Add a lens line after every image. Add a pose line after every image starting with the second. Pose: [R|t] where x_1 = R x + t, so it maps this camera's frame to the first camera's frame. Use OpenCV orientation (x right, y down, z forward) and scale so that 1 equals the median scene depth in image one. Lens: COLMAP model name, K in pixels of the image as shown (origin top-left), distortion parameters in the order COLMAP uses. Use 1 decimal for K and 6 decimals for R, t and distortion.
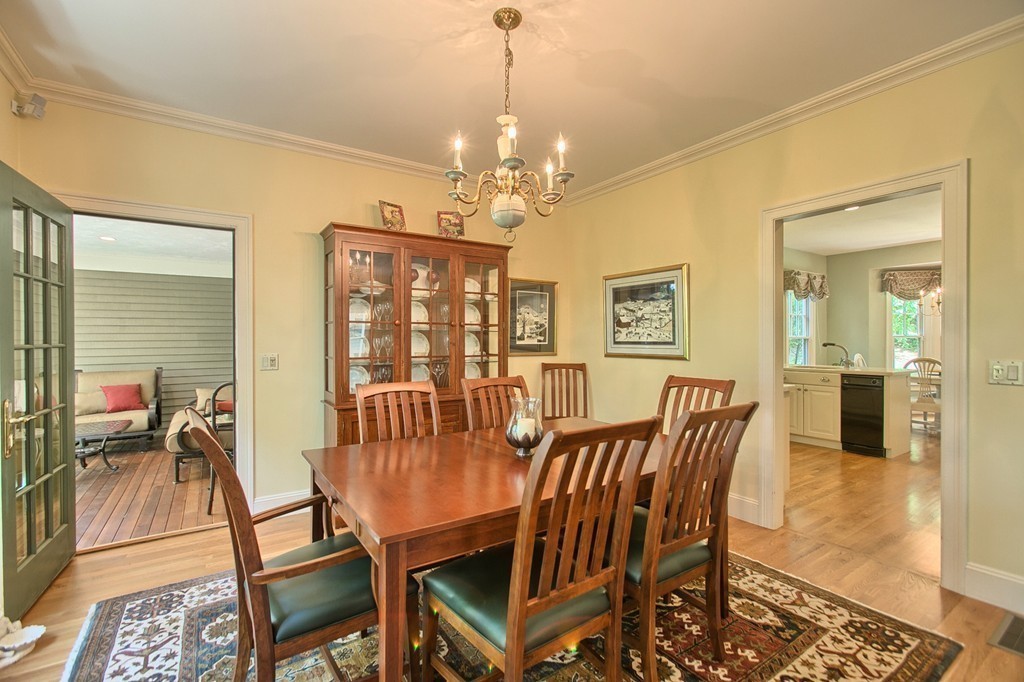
lens RADIAL K [[453.4, 0, 513.9], [0, 453.4, 342.2], [0, 0, 1]] dist [-0.002311, -0.000621]
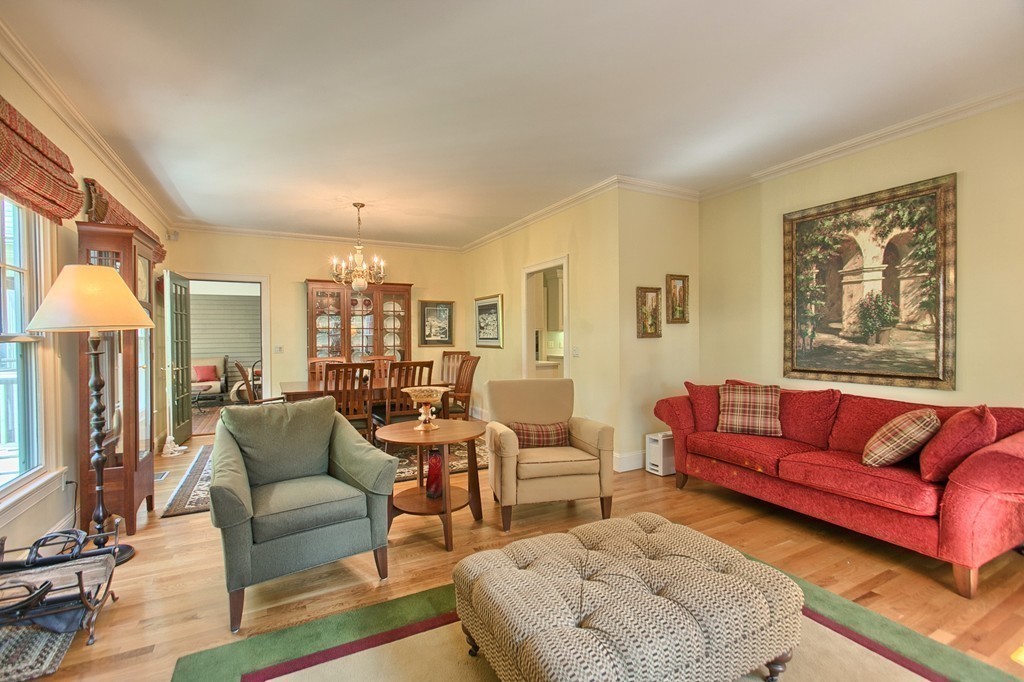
lens RADIAL K [[453.4, 0, 508.2], [0, 453.4, 338.8], [0, 0, 1]] dist [-0.002311, -0.000621]
pose [[0.994207, -0.004133, -0.107406, 0.468168], [0.004409, 0.999988, 0.002334, -0.001458], [0.107395, -0.002794, 0.994213, -0.599401]]
